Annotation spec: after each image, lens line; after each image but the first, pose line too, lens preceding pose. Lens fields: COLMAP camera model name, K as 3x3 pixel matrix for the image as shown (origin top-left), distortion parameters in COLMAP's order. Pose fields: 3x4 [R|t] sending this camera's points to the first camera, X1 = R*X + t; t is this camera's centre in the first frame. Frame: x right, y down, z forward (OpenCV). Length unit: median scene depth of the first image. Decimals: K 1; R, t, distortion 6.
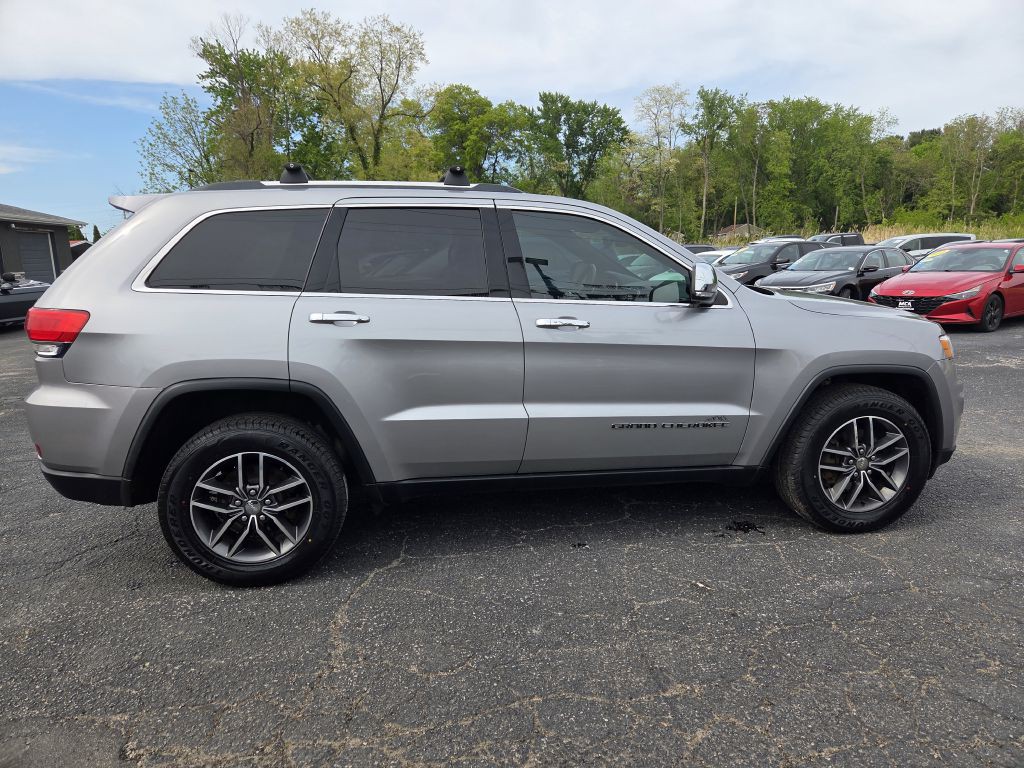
lens RADIAL K [[699.9, 0, 527.5], [0, 699.9, 381.6], [0, 0, 1]] dist [0.082313, -0.068826]
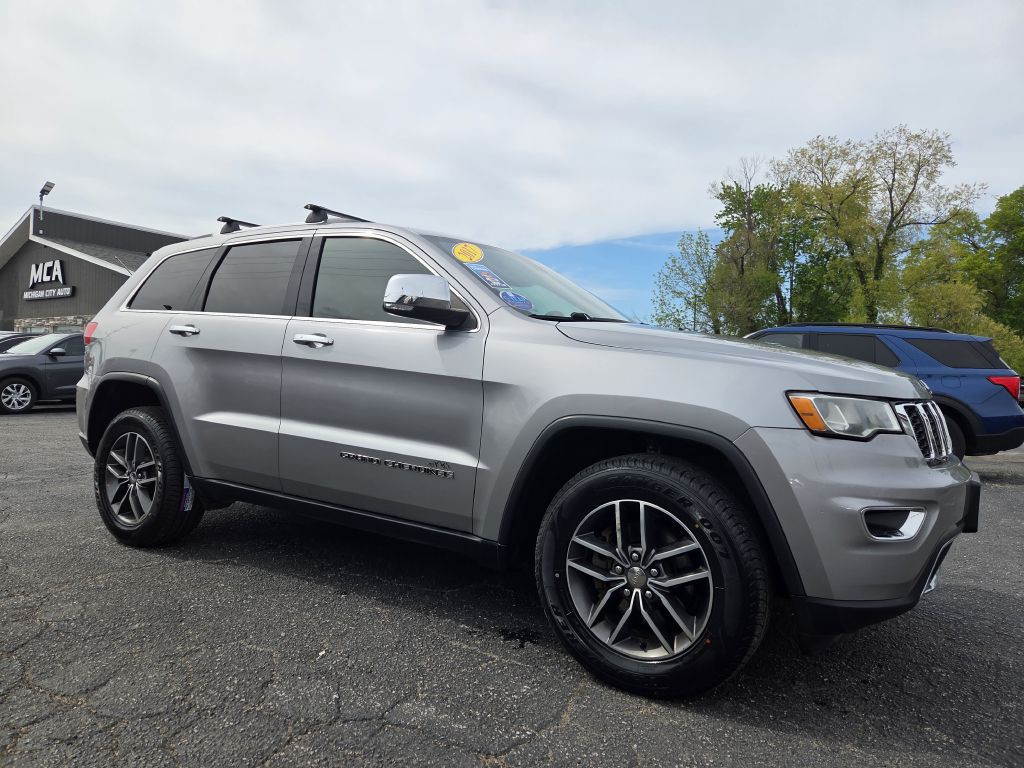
lens RADIAL K [[702.6, 0, 506.8], [0, 702.6, 372.6], [0, 0, 1]] dist [0.077426, -0.063209]
pose [[0.723294, 0.035669, -0.689619, 0.087758], [-0.164266, 0.978885, -0.121657, 0.003453], [0.670718, 0.201275, 0.713881, 0.045660]]
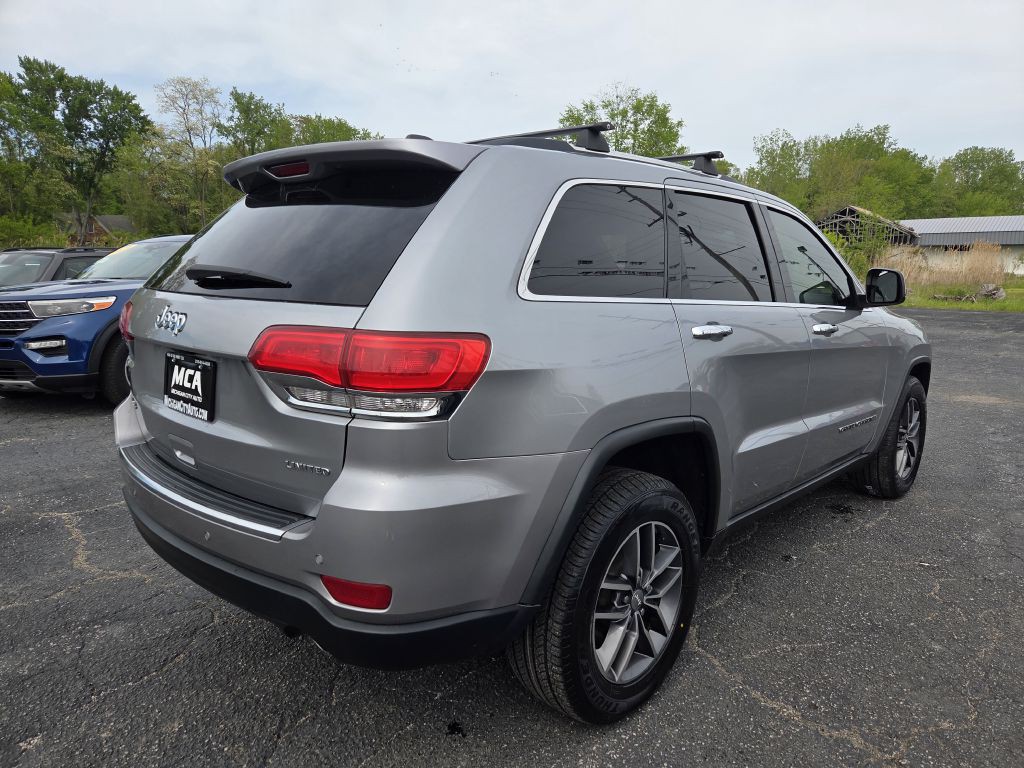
lens RADIAL K [[701.8, 0, 509.2], [0, 701.8, 378.2], [0, 0, 1]] dist [0.074077, -0.060800]
pose [[0.779736, -0.075692, 0.621516, -0.084230], [0.089942, 0.995911, 0.008450, -0.005791], [-0.619614, 0.049312, 0.783356, 0.047379]]
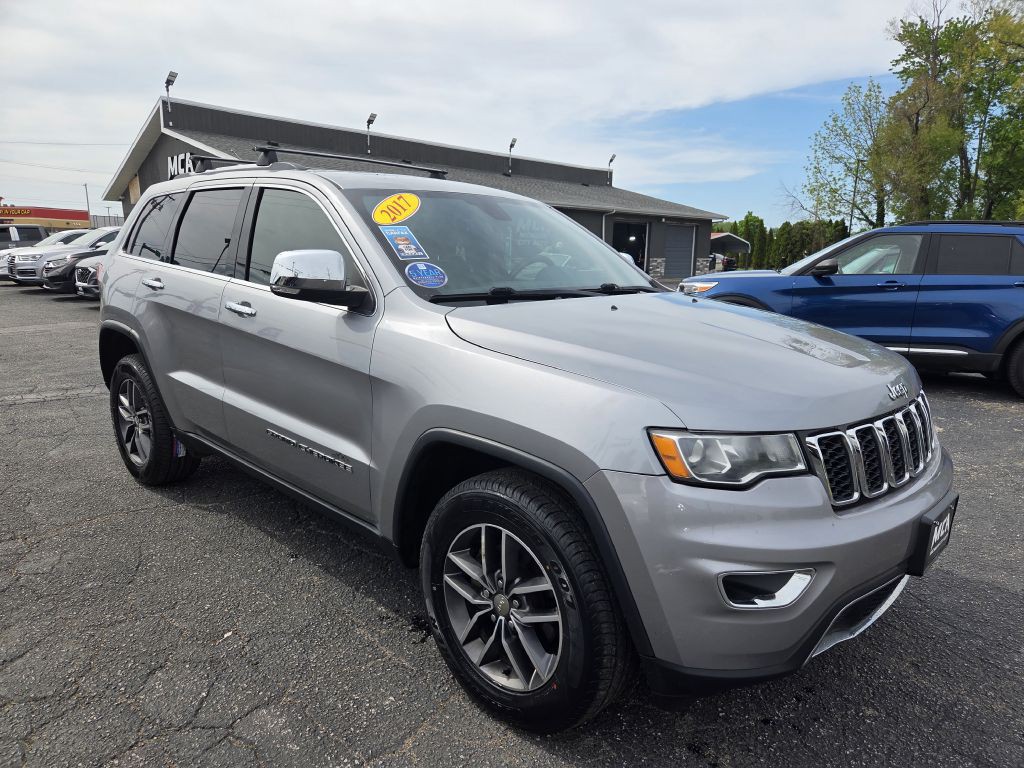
lens RADIAL K [[701.5, 0, 513.6], [0, 701.5, 400.6], [0, 0, 1]] dist [0.072765, -0.060830]
pose [[0.582171, 0.200209, -0.788031, 0.097031], [-0.173828, 0.977448, 0.119914, -0.013189], [0.794267, 0.067171, 0.603844, 0.068454]]
